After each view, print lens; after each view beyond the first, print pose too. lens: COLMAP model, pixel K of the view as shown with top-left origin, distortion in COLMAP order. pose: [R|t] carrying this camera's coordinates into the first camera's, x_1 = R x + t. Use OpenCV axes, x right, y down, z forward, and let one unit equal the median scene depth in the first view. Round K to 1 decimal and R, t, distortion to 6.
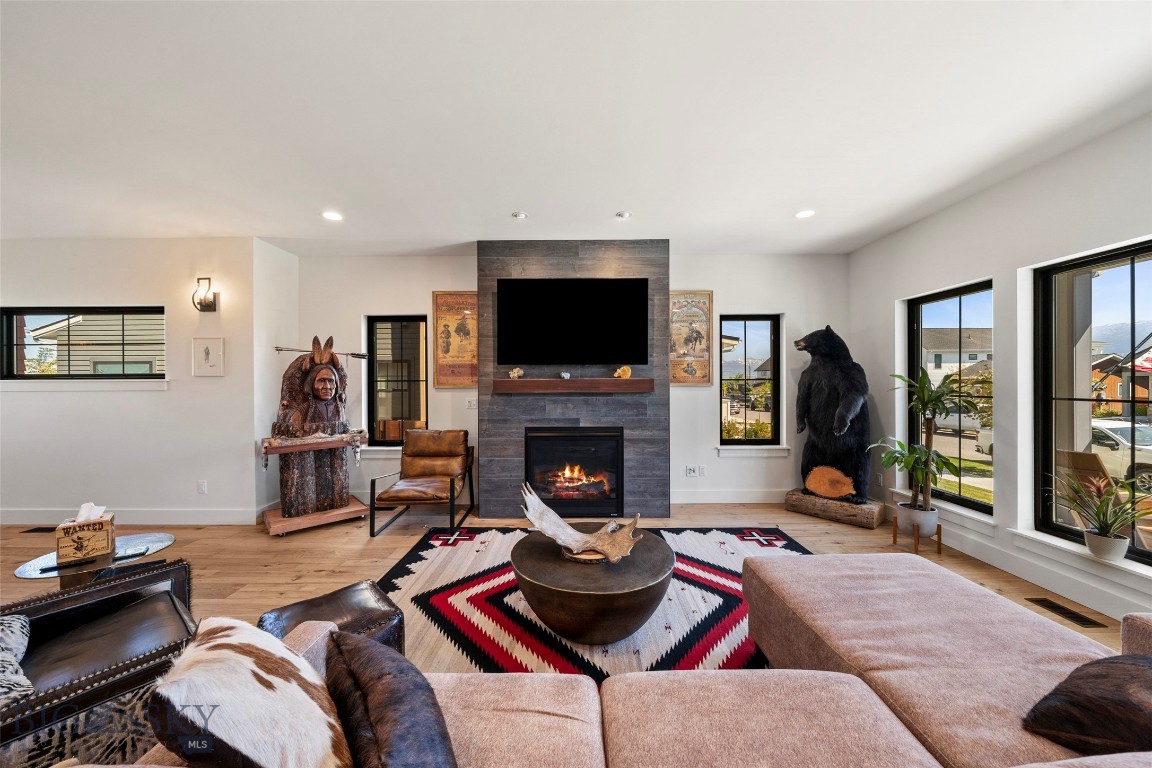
lens RADIAL K [[391.0, 0, 579.5], [0, 391.0, 385.4], [0, 0, 1]] dist [-0.010815, -0.000077]
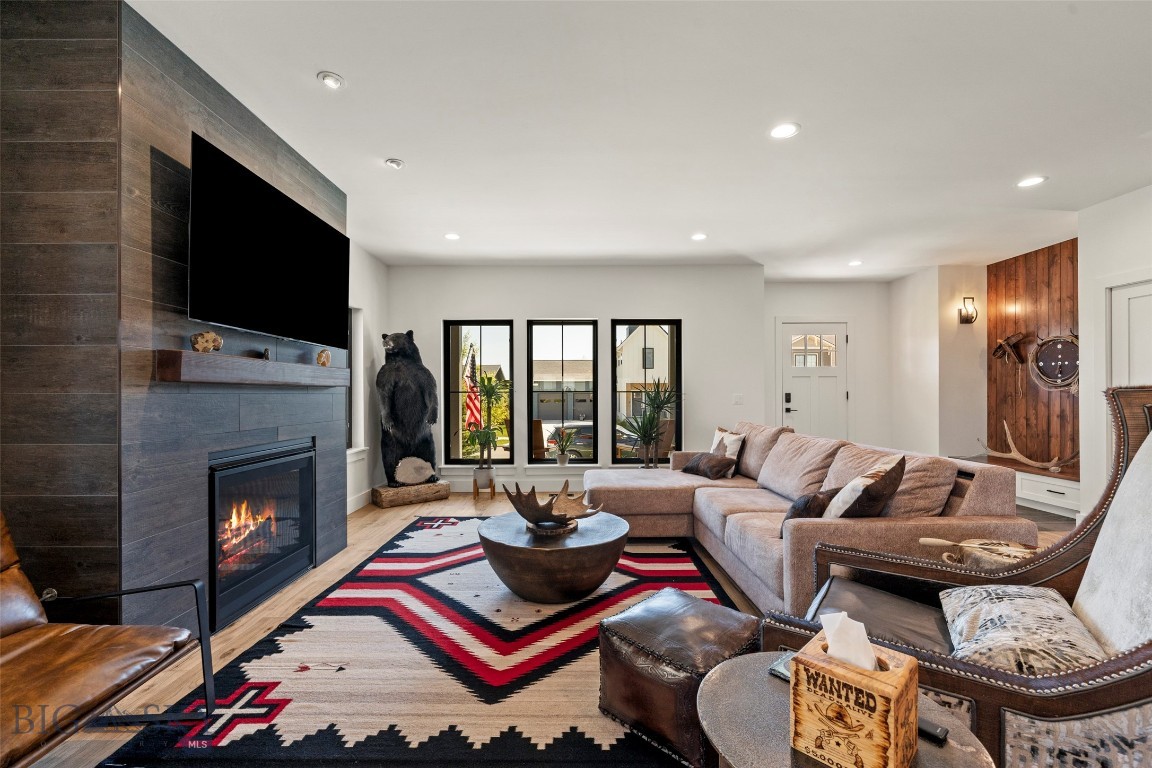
lens RADIAL K [[466.0, 0, 582.5], [0, 466.0, 391.6], [0, 0, 1]] dist [-0.000150, -0.000043]
pose [[0.004204, 0.008407, 0.999956, -0.817093], [0.002266, 0.999962, -0.008417, 0.039341], [-0.999989, 0.002301, 0.004185, 0.590909]]
